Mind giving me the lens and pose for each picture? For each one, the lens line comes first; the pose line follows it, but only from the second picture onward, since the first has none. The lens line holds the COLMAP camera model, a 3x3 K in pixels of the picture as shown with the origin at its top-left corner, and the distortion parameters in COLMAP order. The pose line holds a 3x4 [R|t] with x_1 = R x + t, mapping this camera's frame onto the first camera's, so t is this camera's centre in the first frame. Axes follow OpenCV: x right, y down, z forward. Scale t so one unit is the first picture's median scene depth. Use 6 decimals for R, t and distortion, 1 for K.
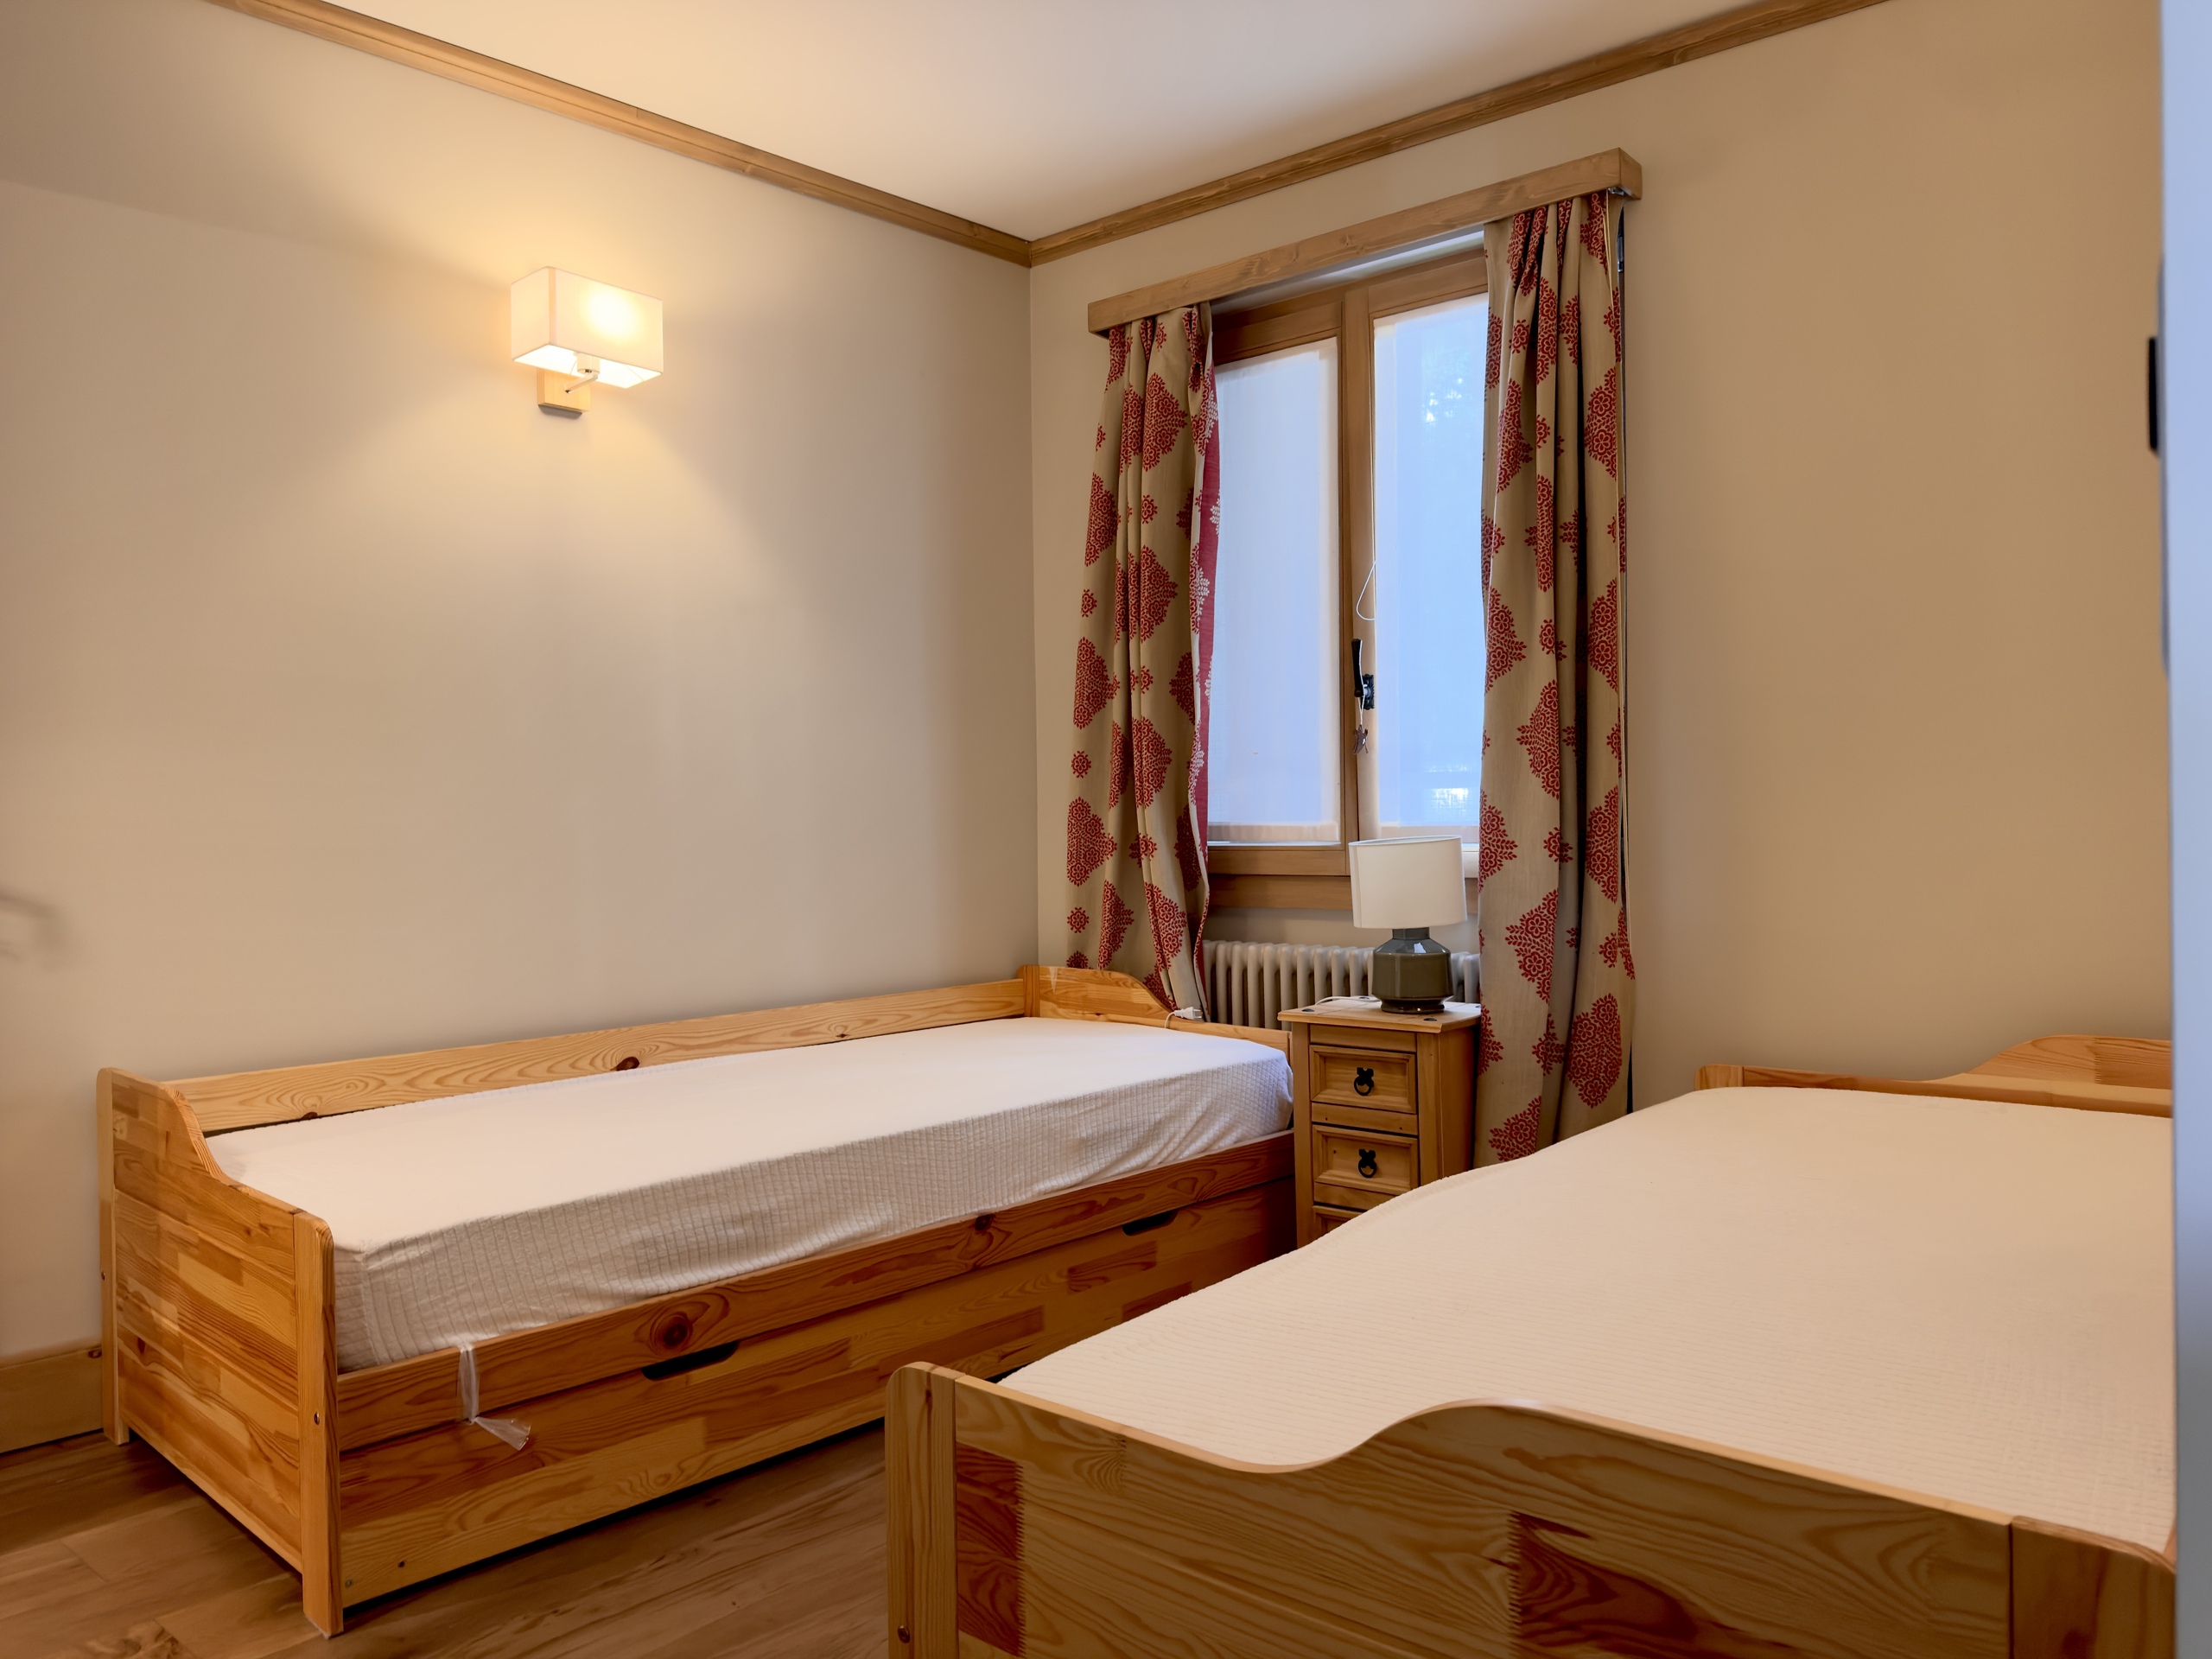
lens RADIAL K [[1559.7, 0, 1111.3], [0, 1559.7, 844.8], [0, 0, 1]] dist [0.087281, -0.112253]
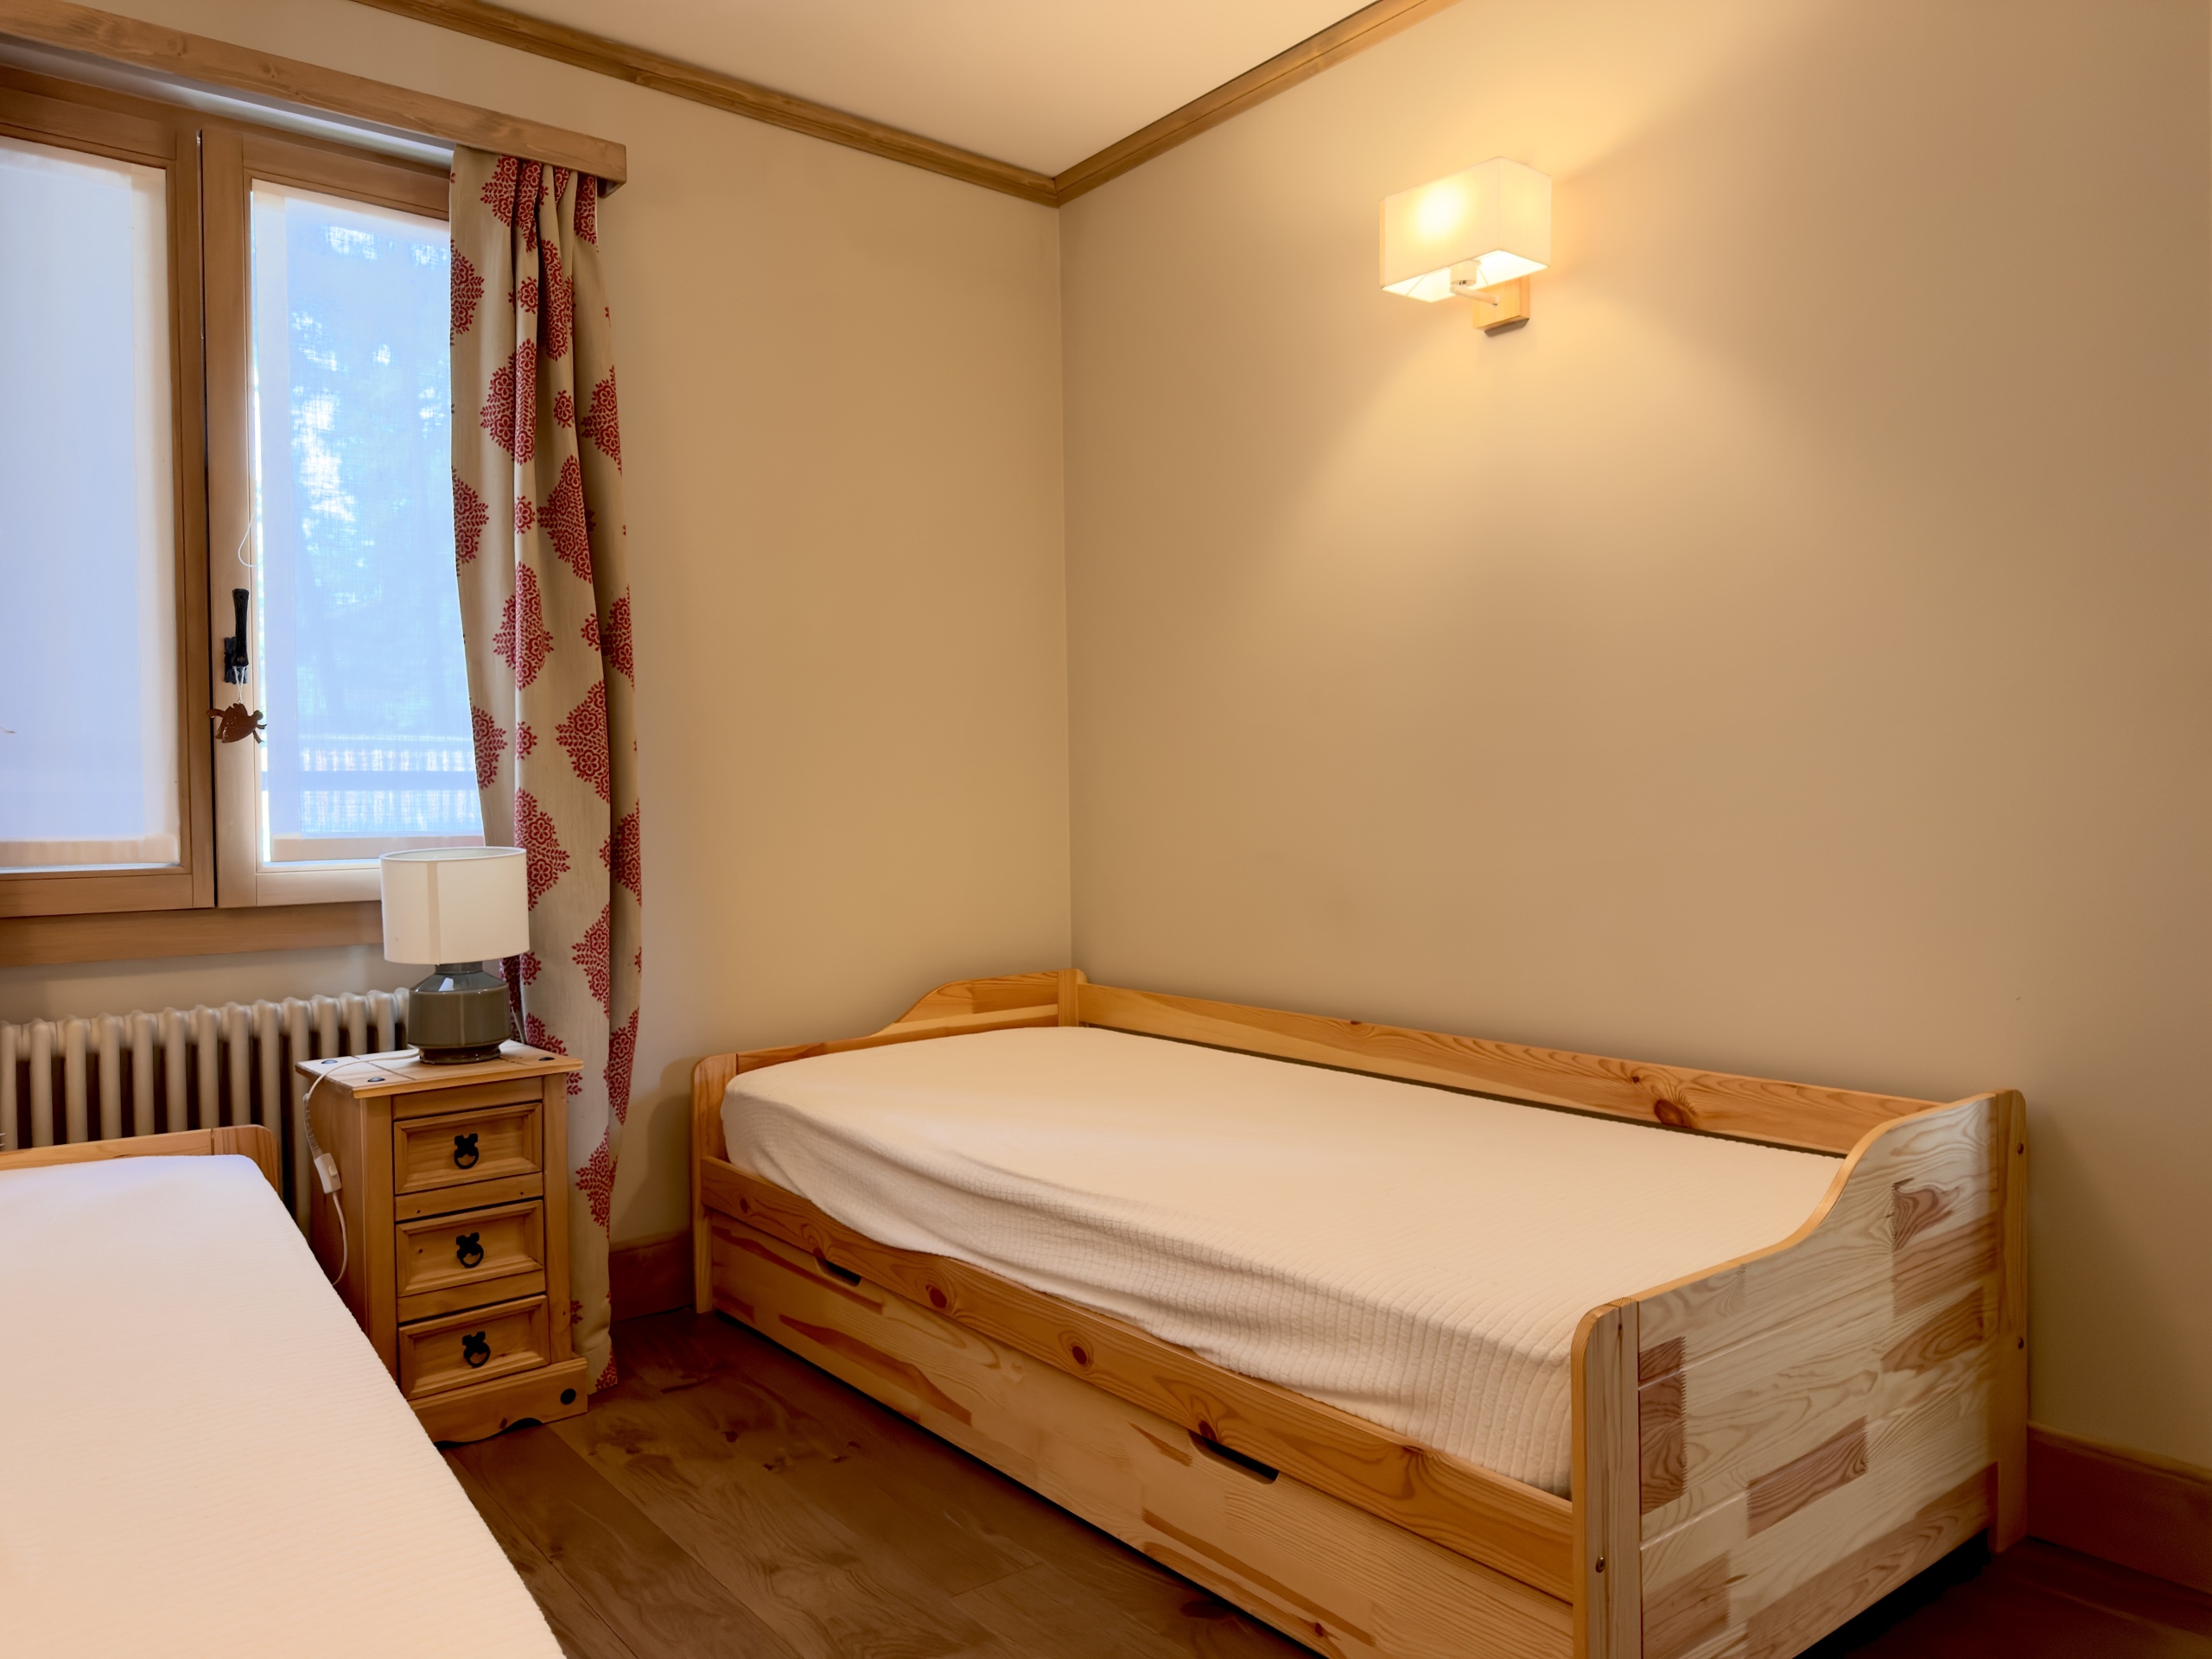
lens RADIAL K [[1559.7, 0, 1122.5], [0, 1559.7, 828.9], [0, 0, 1]] dist [0.087281, -0.112253]
pose [[0.191402, -0.004288, 0.981502, -0.574585], [0.027939, 0.999609, -0.001082, -0.005196], [-0.981114, 0.027629, 0.191447, 0.504128]]
